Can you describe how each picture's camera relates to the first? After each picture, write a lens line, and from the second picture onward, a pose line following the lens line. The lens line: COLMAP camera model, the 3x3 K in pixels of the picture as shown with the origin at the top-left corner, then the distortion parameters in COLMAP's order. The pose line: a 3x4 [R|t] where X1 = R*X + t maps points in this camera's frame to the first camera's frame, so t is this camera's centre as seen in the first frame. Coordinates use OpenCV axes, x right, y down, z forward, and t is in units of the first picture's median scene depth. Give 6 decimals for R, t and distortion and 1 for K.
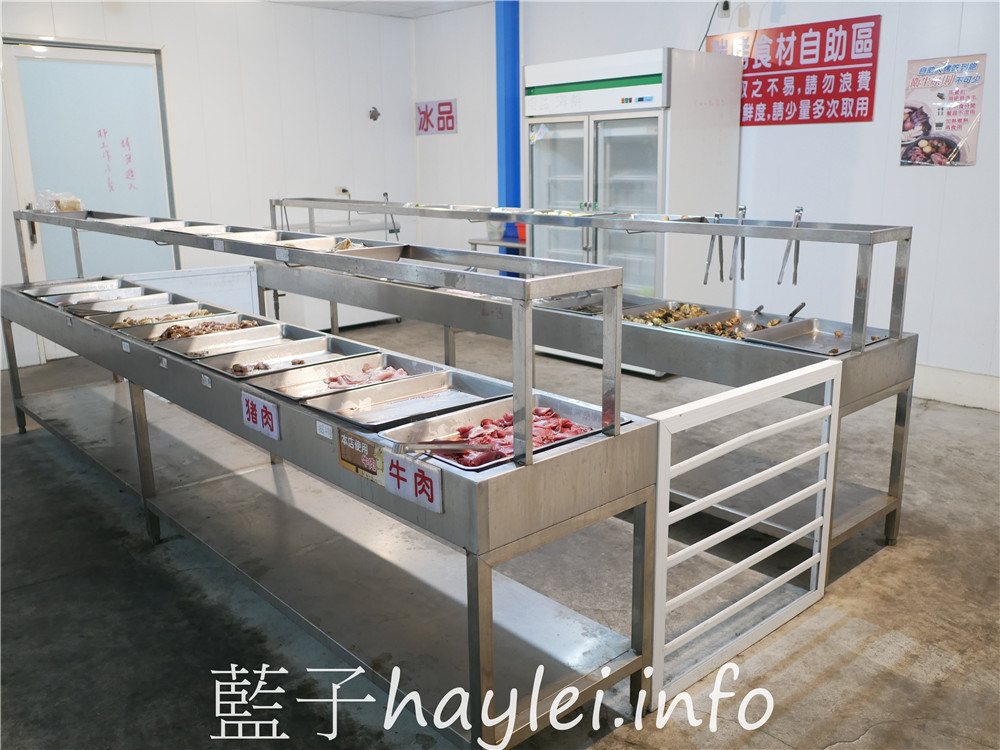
lens RADIAL K [[853.2, 0, 500.0], [0, 853.2, 375.0], [0, 0, 1]] dist [-0.007560, 0.001369]
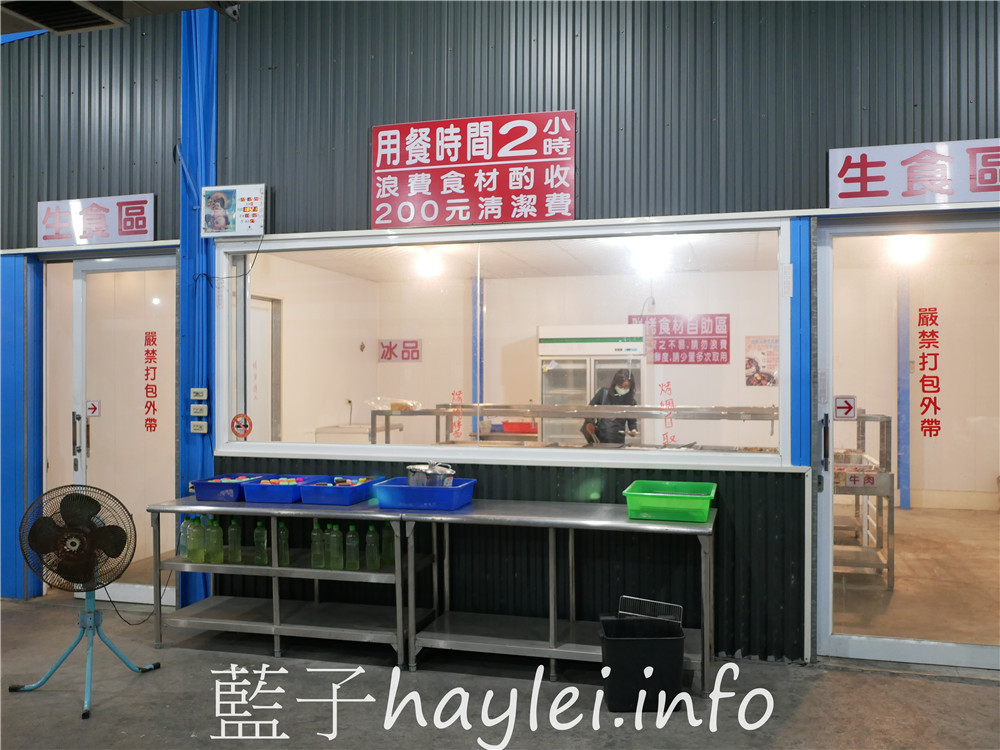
lens RADIAL K [[888.9, 0, 500.0], [0, 888.9, 375.0], [0, 0, 1]] dist [-0.019640, -0.008903]
pose [[0.846013, 0.013659, 0.532988, -1.091929], [0.121151, 0.968596, -0.217126, 0.108140], [-0.519216, 0.248263, 0.817790, -0.396846]]
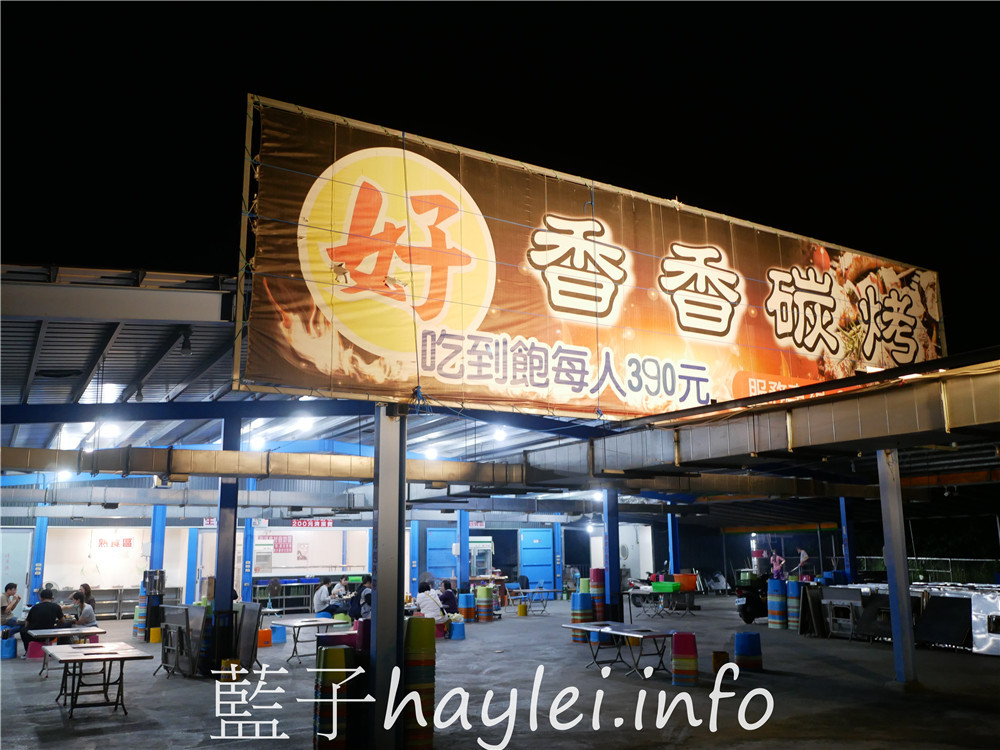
lens RADIAL K [[853.2, 0, 500.0], [0, 853.2, 375.0], [0, 0, 1]] dist [-0.007560, 0.001369]
pose [[0.197392, 0.206531, 0.958322, -5.100051], [0.253994, 0.933401, -0.253477, 0.408697], [-0.946849, 0.293442, 0.131788, -1.478642]]
